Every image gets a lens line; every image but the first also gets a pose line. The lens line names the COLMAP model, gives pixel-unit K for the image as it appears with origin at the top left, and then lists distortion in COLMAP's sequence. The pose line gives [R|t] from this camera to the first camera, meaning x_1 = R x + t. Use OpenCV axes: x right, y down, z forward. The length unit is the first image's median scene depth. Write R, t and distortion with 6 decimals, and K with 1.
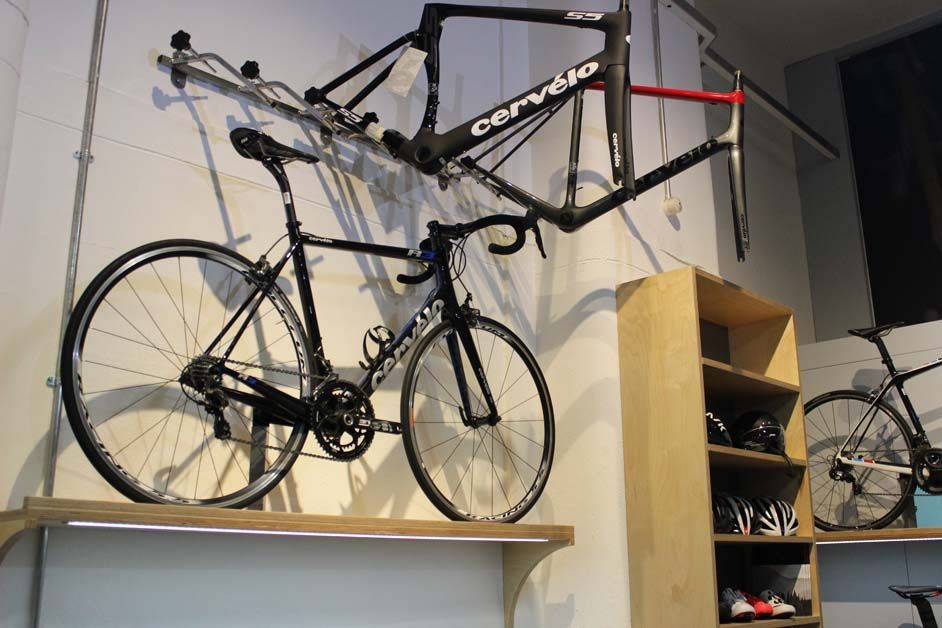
lens RADIAL K [[917.4, 0, 470.7], [0, 917.4, 315.2], [0, 0, 1]] dist [-0.072125, 0.000000]
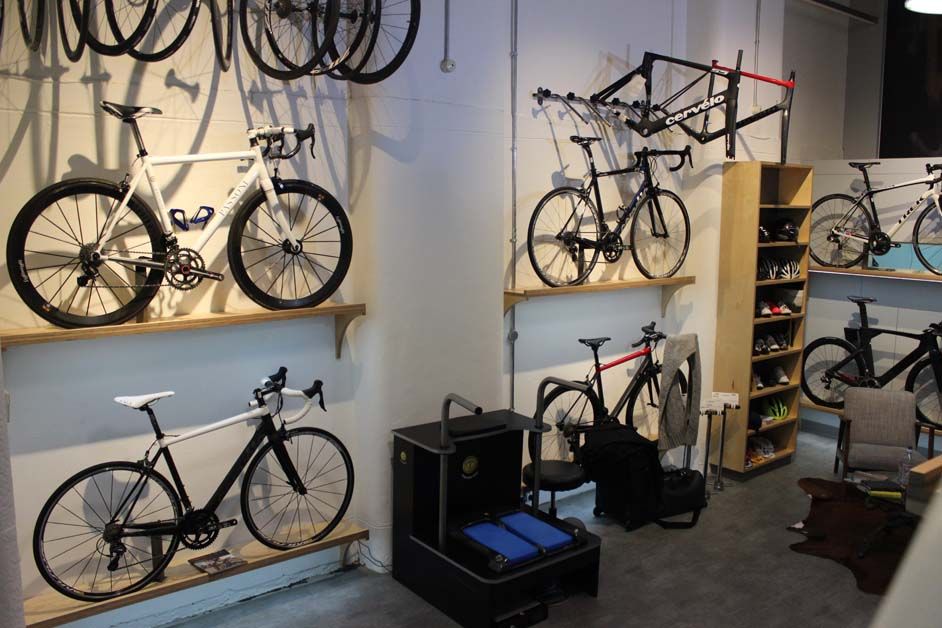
lens RADIAL K [[832.0, 0, 462.2], [0, 832.0, 306.9], [0, 0, 1]] dist [-0.147127, 0.129549]
pose [[0.991428, 0.029378, -0.127310, -0.193471], [0.022819, 0.920484, 0.390114, -0.493201], [0.128648, -0.389675, 0.911923, -0.946809]]
